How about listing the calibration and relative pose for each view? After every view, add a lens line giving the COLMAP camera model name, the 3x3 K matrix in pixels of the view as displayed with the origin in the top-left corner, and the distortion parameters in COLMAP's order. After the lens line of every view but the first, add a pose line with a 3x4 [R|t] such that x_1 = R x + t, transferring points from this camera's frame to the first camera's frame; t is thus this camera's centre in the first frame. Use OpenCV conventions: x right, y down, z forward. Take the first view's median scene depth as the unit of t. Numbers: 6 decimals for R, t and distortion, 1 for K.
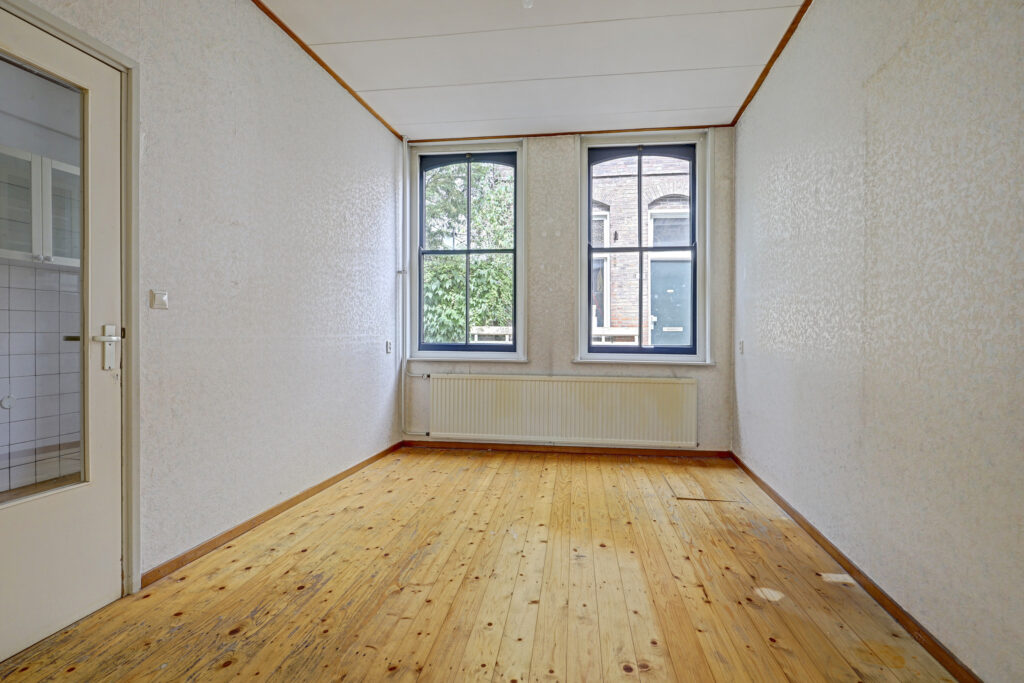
lens RADIAL K [[480.8, 0, 508.9], [0, 480.8, 340.4], [0, 0, 1]] dist [-0.000352, -0.000216]
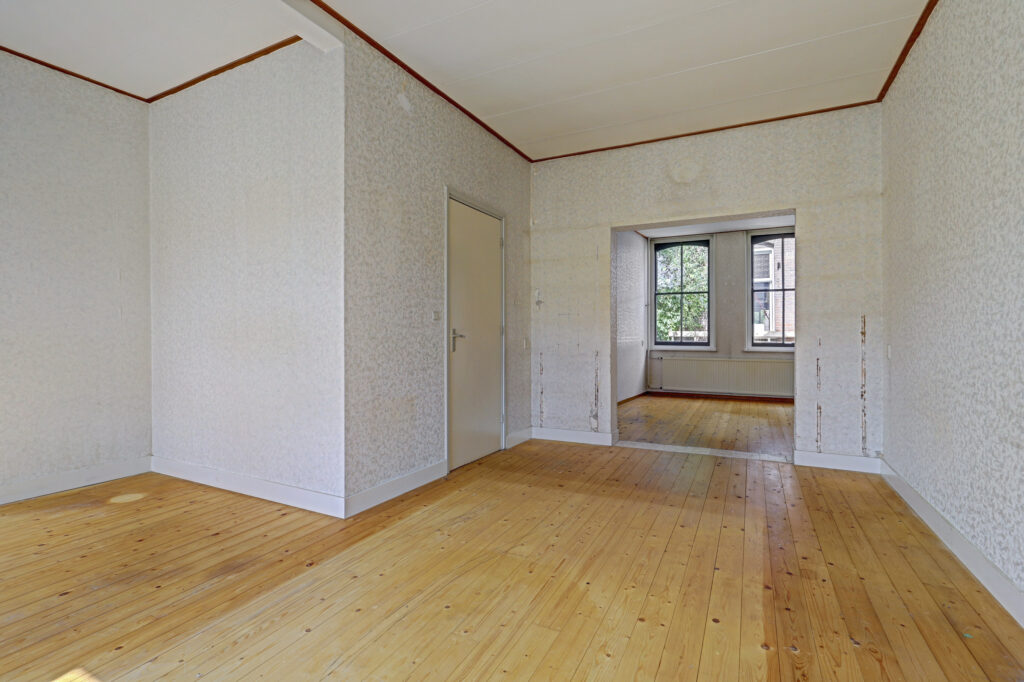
lens RADIAL K [[480.8, 0, 511.4], [0, 480.8, 340.2], [0, 0, 1]] dist [-0.000352, -0.000216]
pose [[0.946205, -0.002573, -0.323557, -0.124020], [0.000486, 0.999979, -0.006531, 0.014726], [0.323567, 0.006023, 0.946186, -1.162041]]
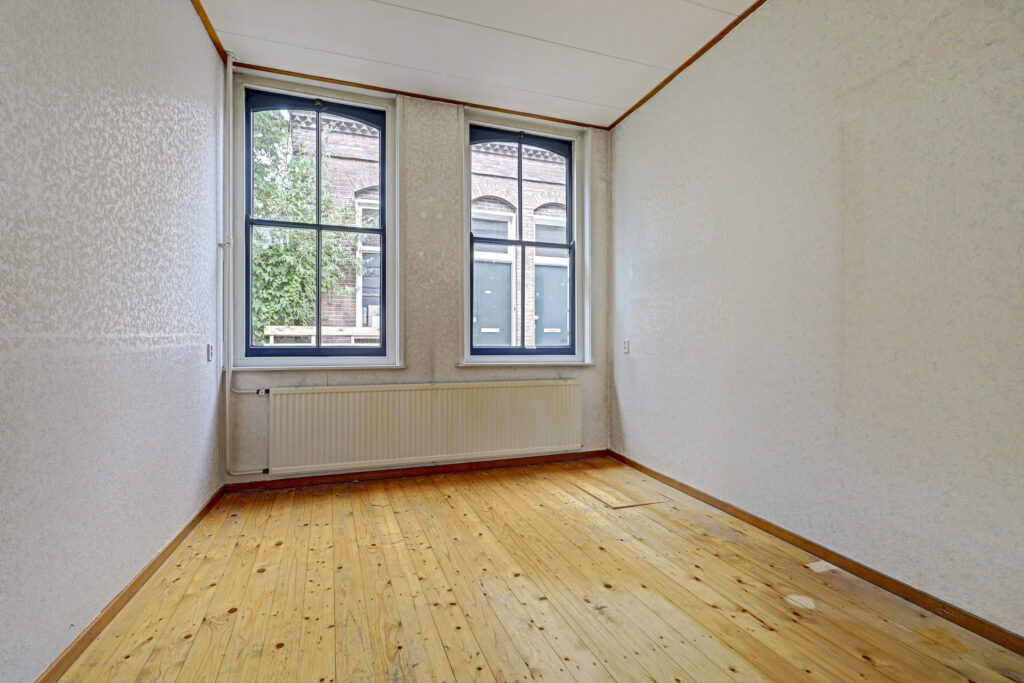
lens RADIAL K [[480.8, 0, 506.8], [0, 480.8, 339.2], [0, 0, 1]] dist [-0.000352, -0.000216]
pose [[0.883331, -0.004639, 0.468726, -0.207938], [0.007978, 0.999955, -0.005138, 0.001743], [-0.468681, 0.008278, 0.883329, 0.206024]]
